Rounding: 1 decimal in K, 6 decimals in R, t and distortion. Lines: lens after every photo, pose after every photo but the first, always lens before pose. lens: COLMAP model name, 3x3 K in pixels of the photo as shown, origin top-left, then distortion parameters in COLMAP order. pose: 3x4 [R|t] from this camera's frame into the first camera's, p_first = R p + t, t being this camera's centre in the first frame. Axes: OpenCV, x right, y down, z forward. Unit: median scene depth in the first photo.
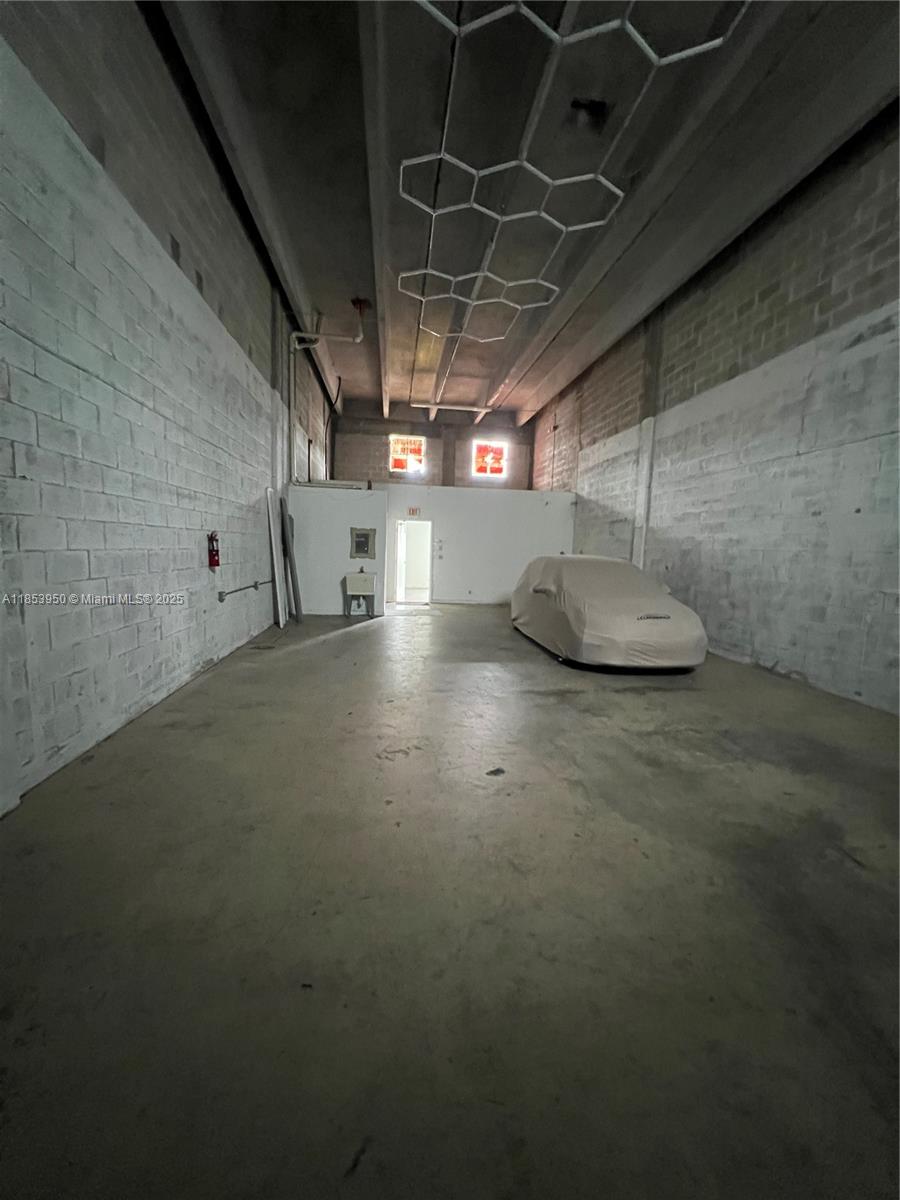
lens RADIAL K [[480.3, 0, 450.2], [0, 480.3, 600.9], [0, 0, 1]] dist [0.004078, -0.000363]
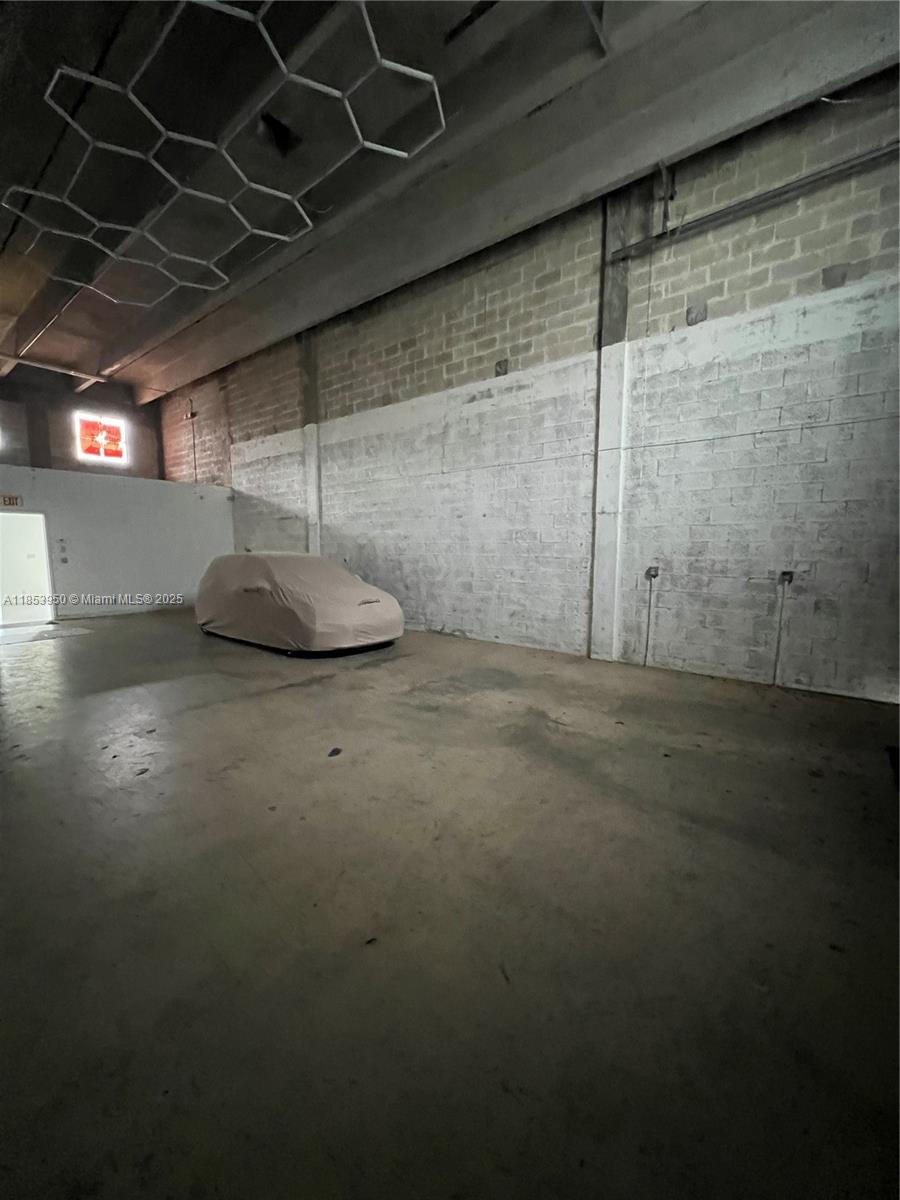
lens RADIAL K [[480.3, 0, 449.7], [0, 480.3, 600.2], [0, 0, 1]] dist [0.004078, -0.000363]
pose [[0.716979, -0.105057, 0.689133, -0.221459], [0.097535, 0.993973, 0.050053, -0.009320], [-0.690238, 0.031328, 0.722904, 0.007334]]
